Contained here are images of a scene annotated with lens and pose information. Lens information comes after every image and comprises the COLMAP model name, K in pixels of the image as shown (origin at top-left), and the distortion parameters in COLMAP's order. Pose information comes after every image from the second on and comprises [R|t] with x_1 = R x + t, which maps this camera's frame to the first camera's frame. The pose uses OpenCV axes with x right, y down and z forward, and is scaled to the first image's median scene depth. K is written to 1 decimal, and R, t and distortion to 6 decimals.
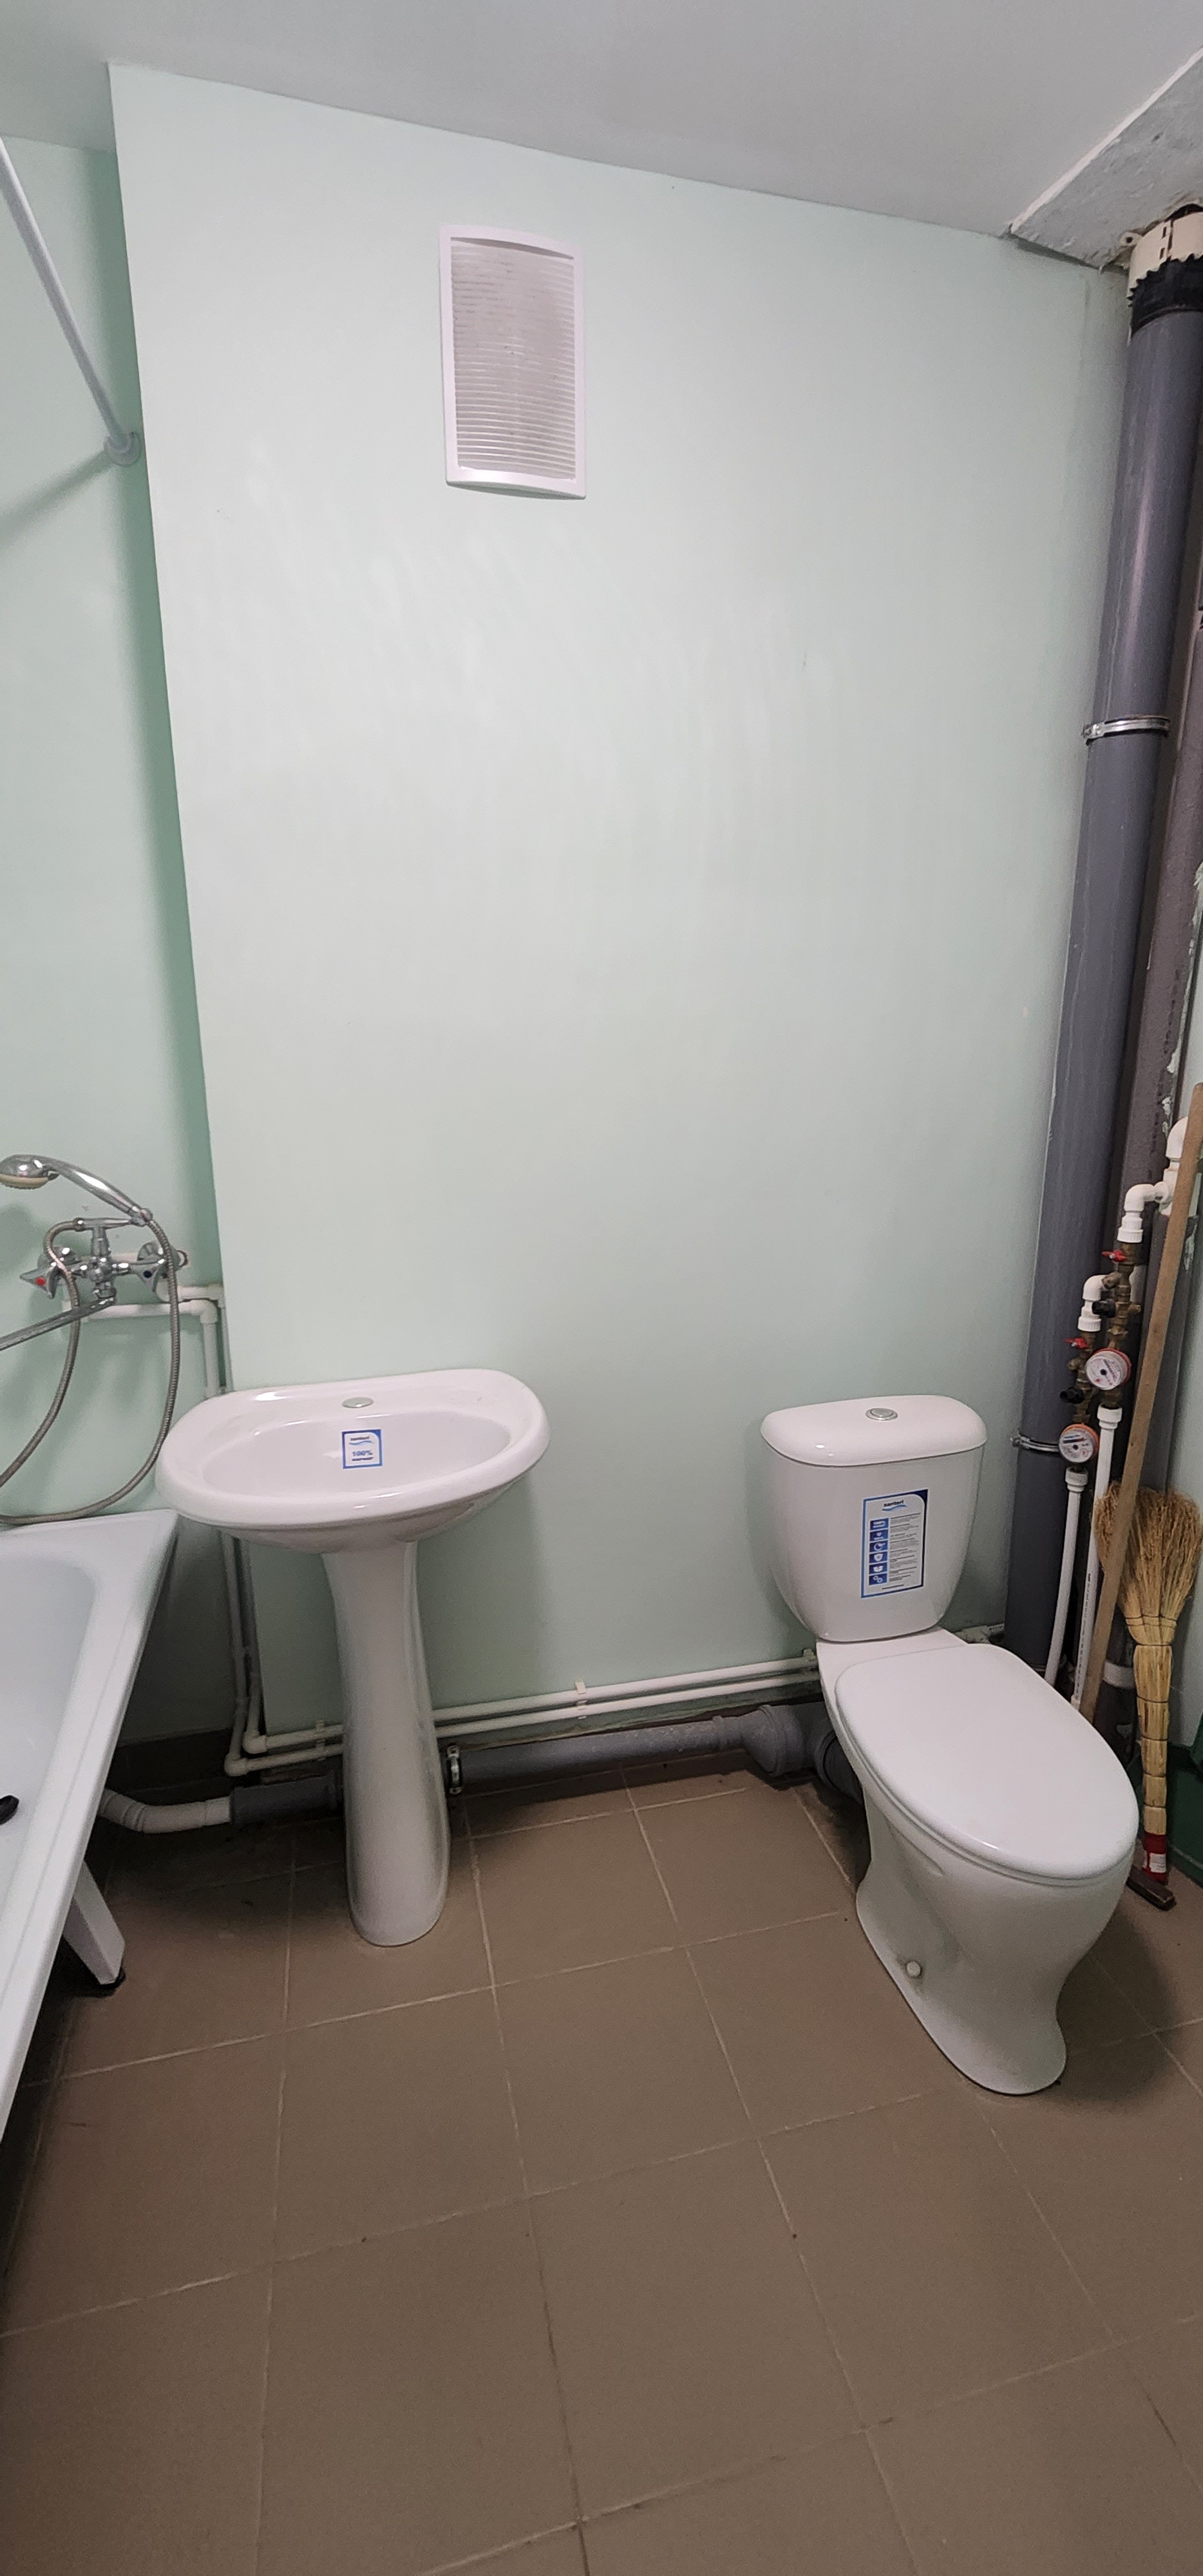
lens RADIAL K [[1059.4, 0, 599.7], [0, 1059.4, 1279.4], [0, 0, 1]] dist [0.000706, 0.000020]
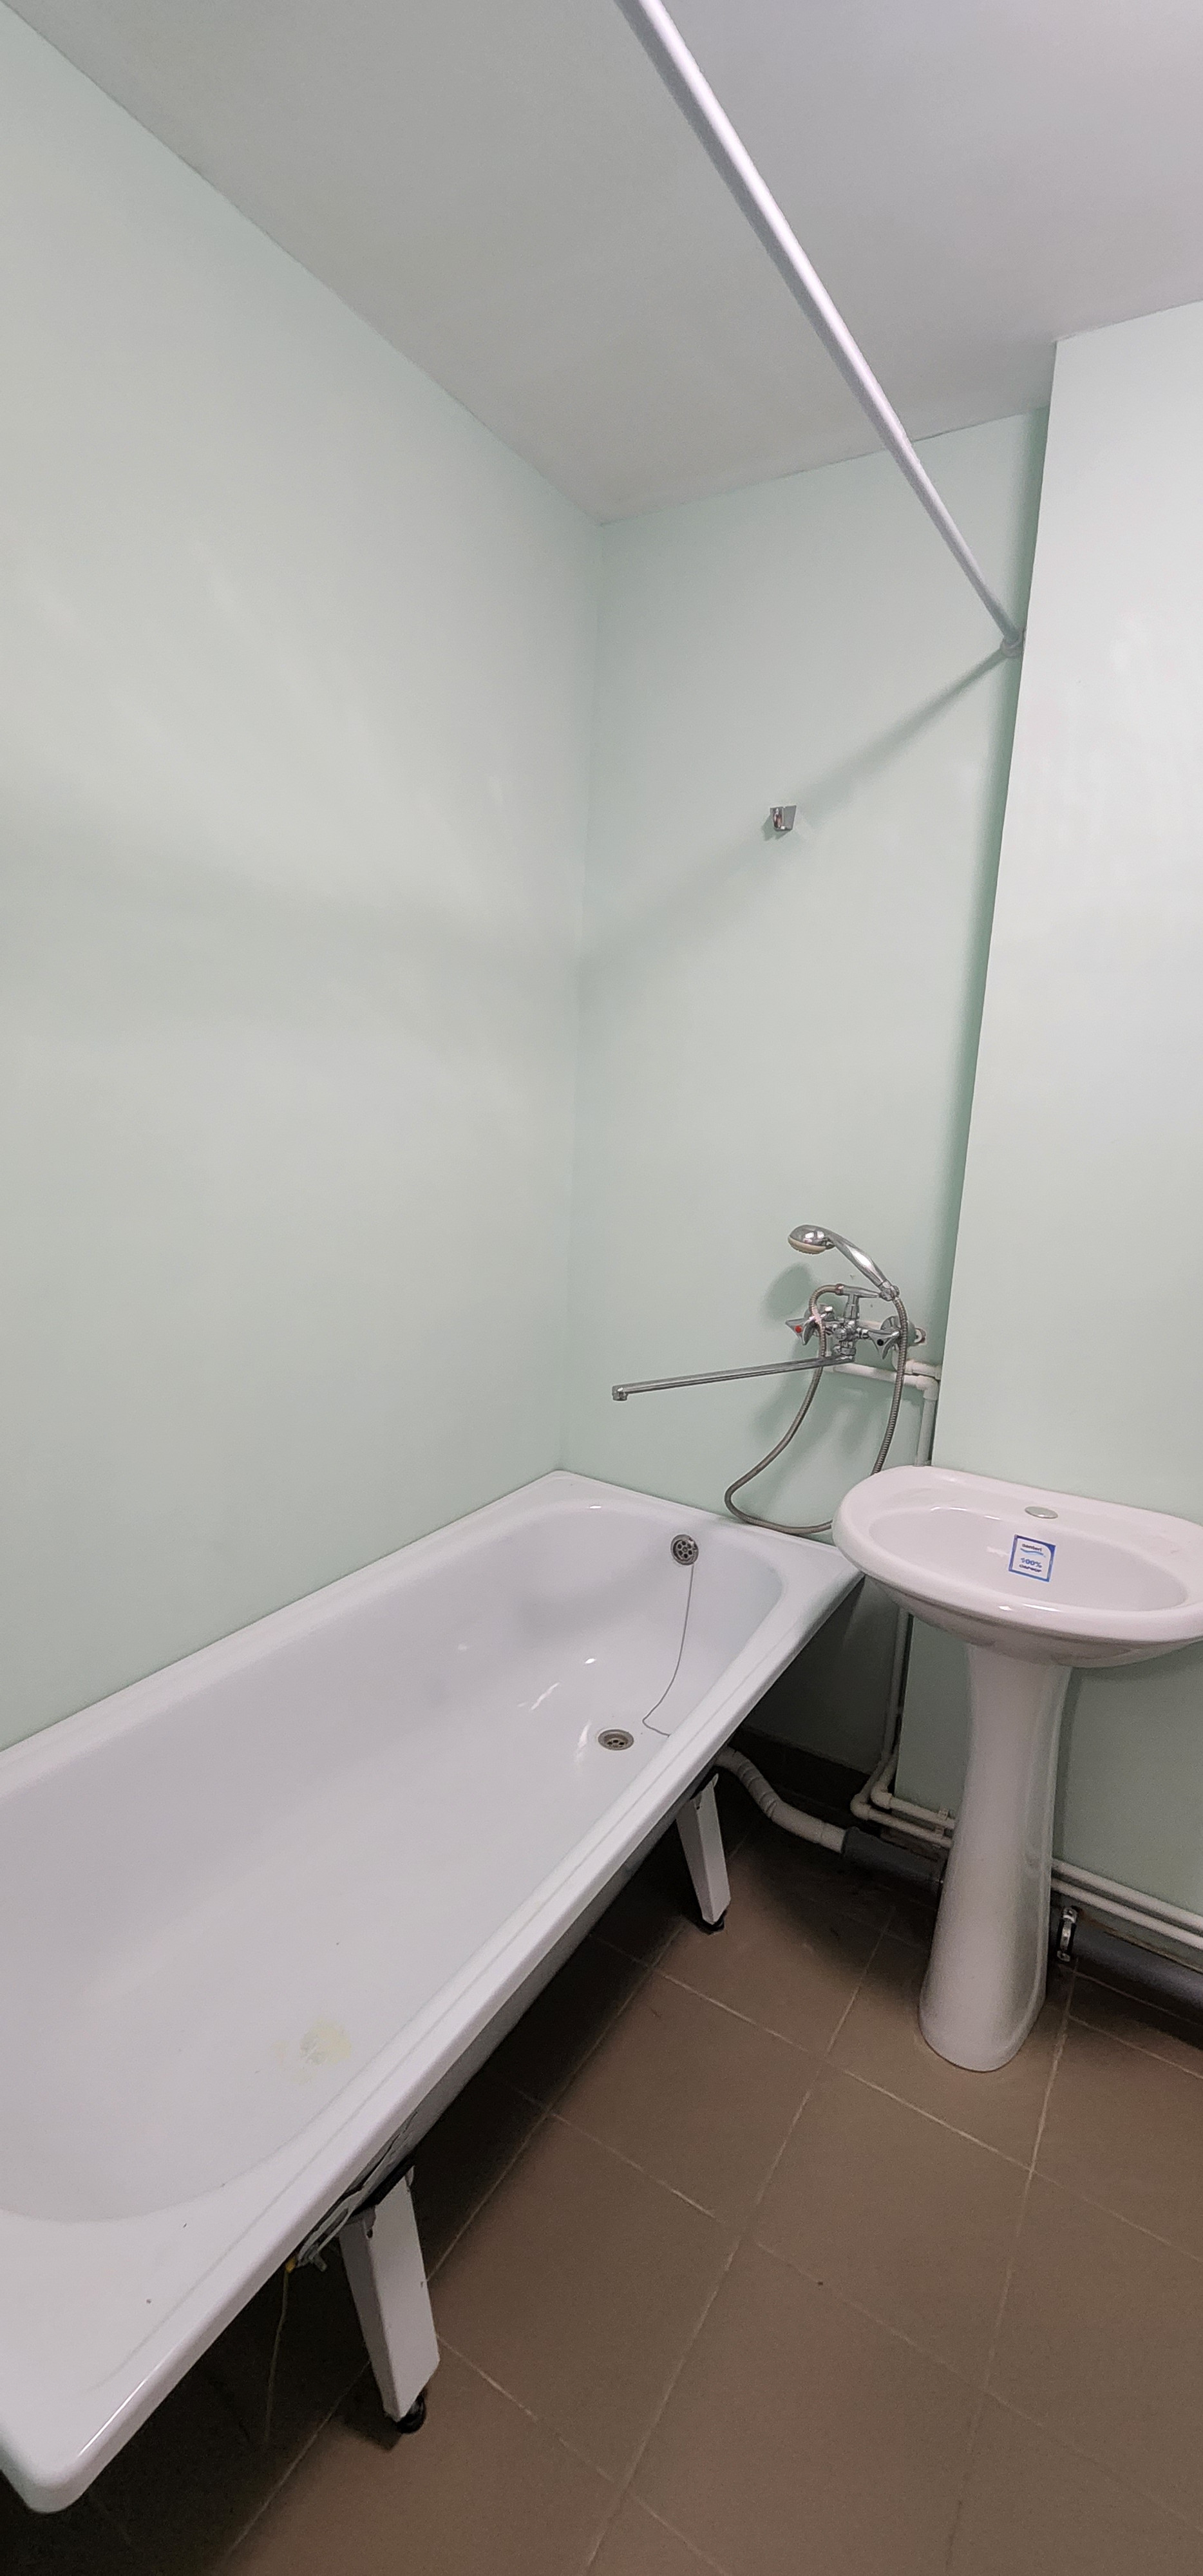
lens RADIAL K [[1059.4, 0, 599.7], [0, 1059.4, 1279.4], [0, 0, 1]] dist [0.000706, 0.000020]
pose [[0.701905, 0.169209, -0.691880, 0.133327], [-0.226305, 0.974018, 0.008626, -0.012097], [0.675363, 0.150521, 0.721961, -0.034412]]
